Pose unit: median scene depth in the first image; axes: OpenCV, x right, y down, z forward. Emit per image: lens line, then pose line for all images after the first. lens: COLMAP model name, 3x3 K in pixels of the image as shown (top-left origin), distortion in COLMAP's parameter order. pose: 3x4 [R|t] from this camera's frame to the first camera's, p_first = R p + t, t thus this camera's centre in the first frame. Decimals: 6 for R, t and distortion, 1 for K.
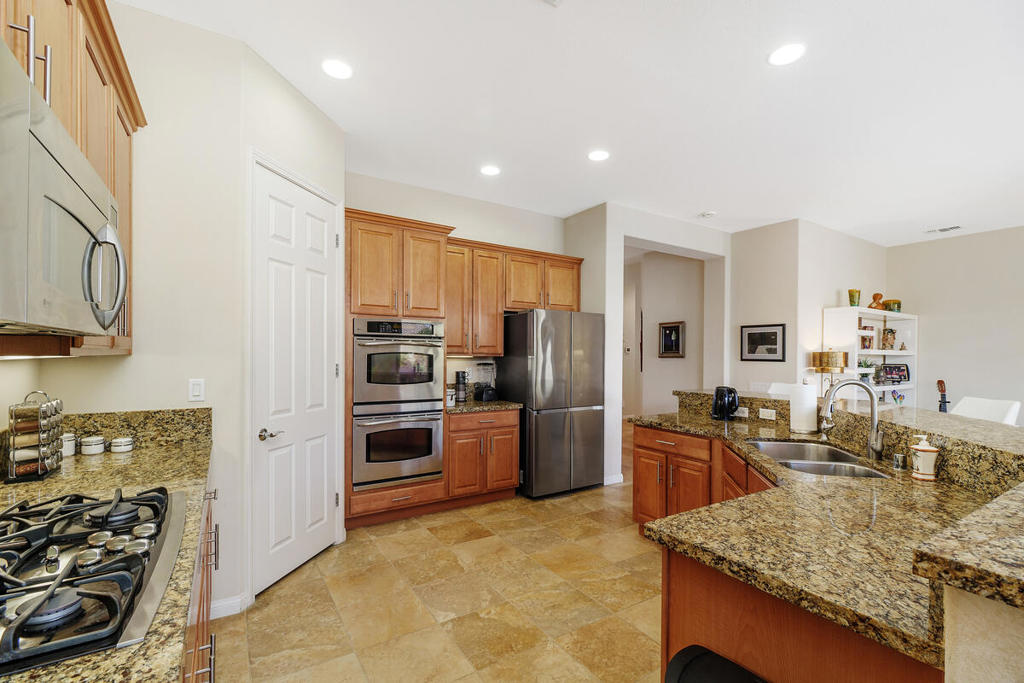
lens RADIAL K [[454.8, 0, 513.7], [0, 454.8, 356.8], [0, 0, 1]] dist [-0.000747, -0.000103]
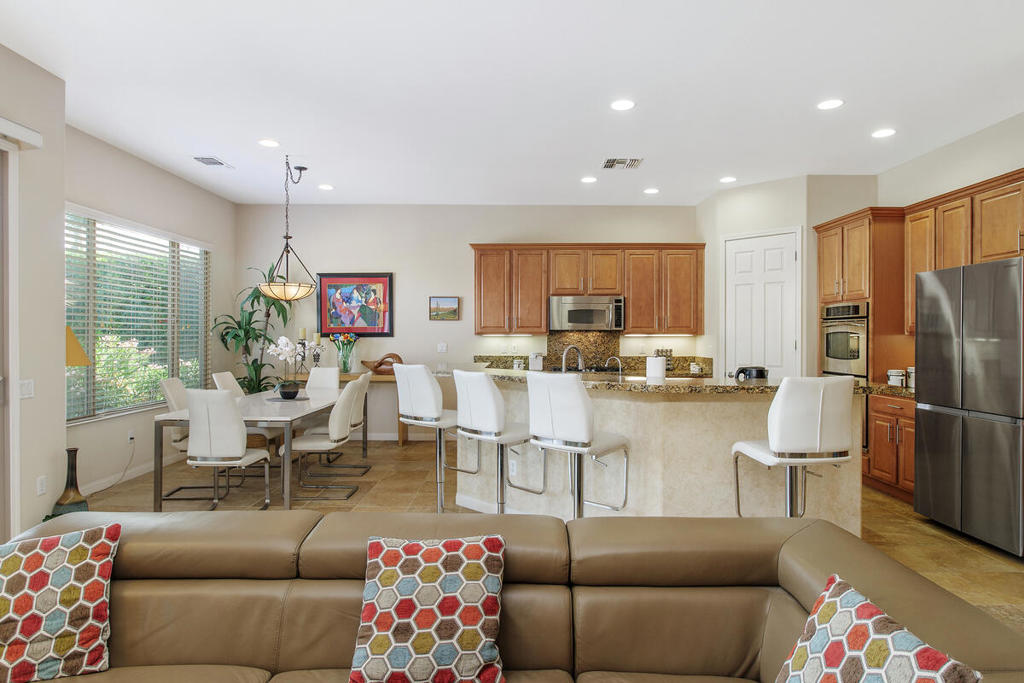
lens RADIAL K [[592.1, 0, 512.0], [0, 592.1, 341.5], [0, 0, 1]] dist [0.018621, 0.000214]
pose [[-0.541440, -0.001556, -0.840738, 1.295120], [-0.010089, 0.999938, 0.004647, 0.014616], [0.840679, 0.010998, -0.541422, 0.968272]]
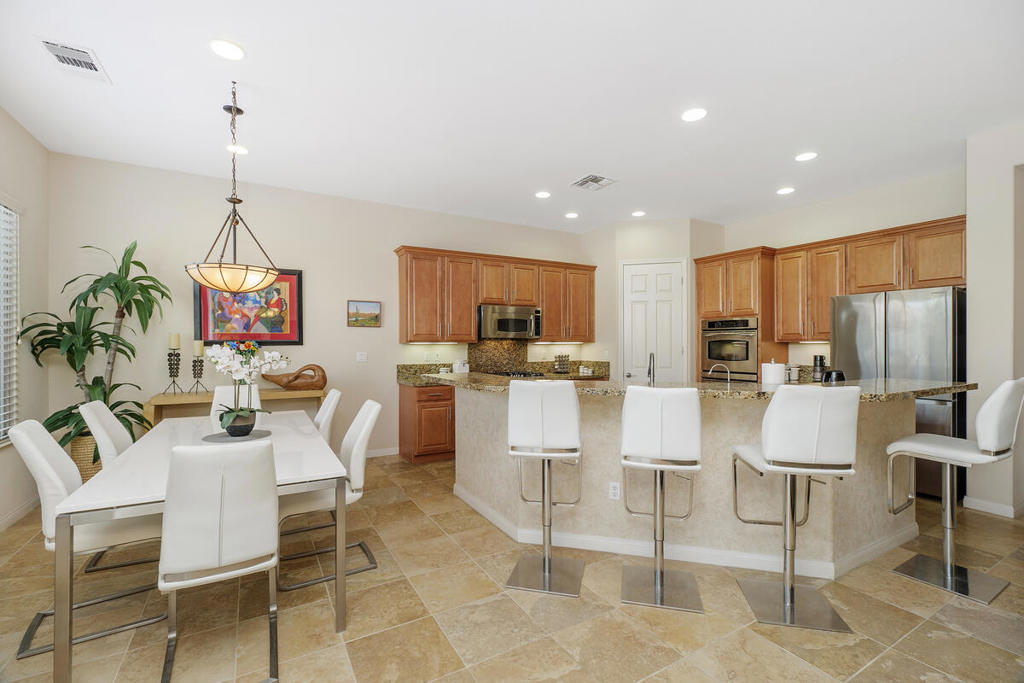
lens RADIAL K [[454.2, 0, 514.6], [0, 454.2, 344.1], [0, 0, 1]] dist [0.000281, 0.000079]
pose [[-0.043159, -0.009126, -0.999027, 1.136707], [-0.003868, 0.999952, -0.008967, 0.018226], [0.999061, 0.003477, -0.043192, 0.304099]]
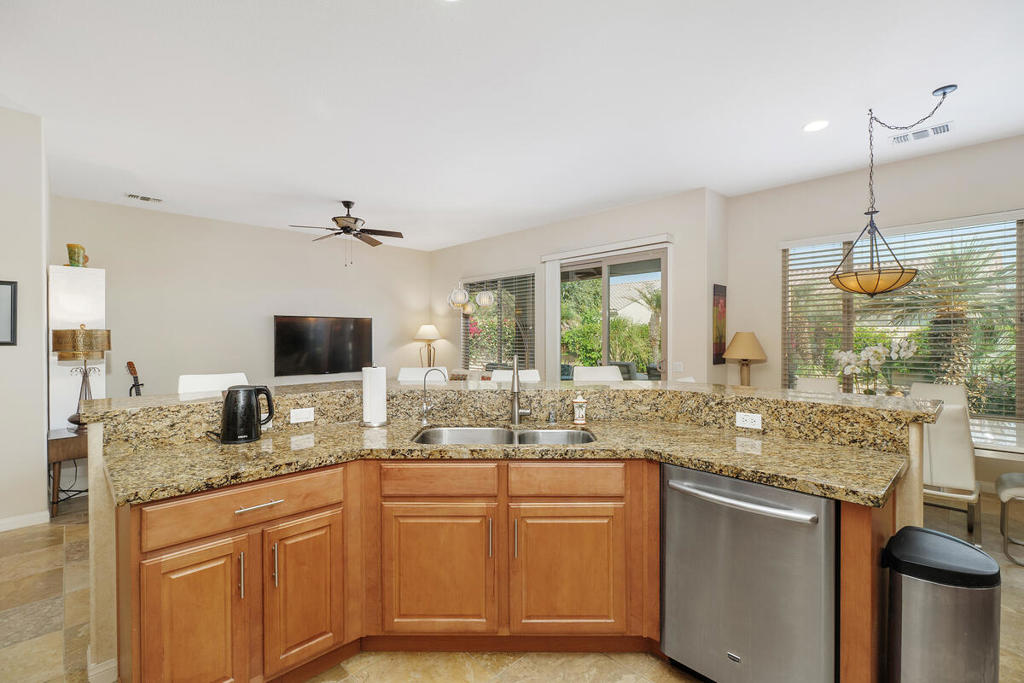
lens RADIAL K [[454.2, 0, 514.6], [0, 454.2, 344.1], [0, 0, 1]] dist [0.000281, 0.000079]
pose [[-0.212049, -0.021733, 0.977017, -0.159422], [0.006033, 0.999705, 0.023547, -0.001084], [-0.977241, 0.010887, -0.211855, 0.612176]]
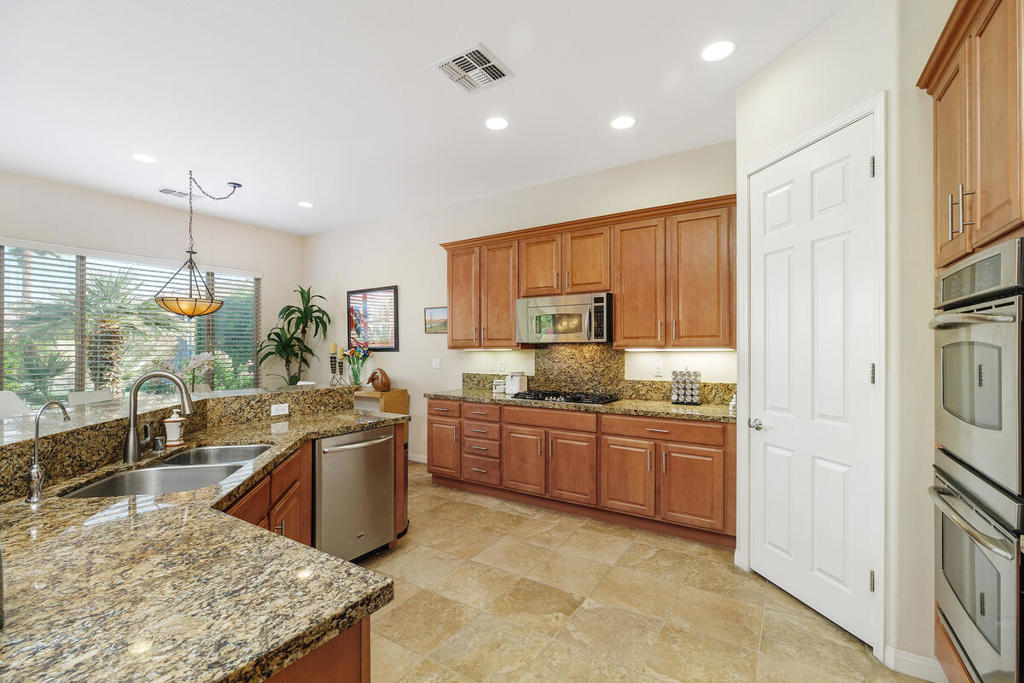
lens RADIAL K [[454.2, 0, 514.6], [0, 454.2, 344.1], [0, 0, 1]] dist [0.000281, 0.000079]
pose [[-0.907403, -0.010175, -0.420139, 0.246085], [-0.007674, 0.999941, -0.007642, -0.001259], [0.420193, -0.003710, -0.907427, 1.044798]]
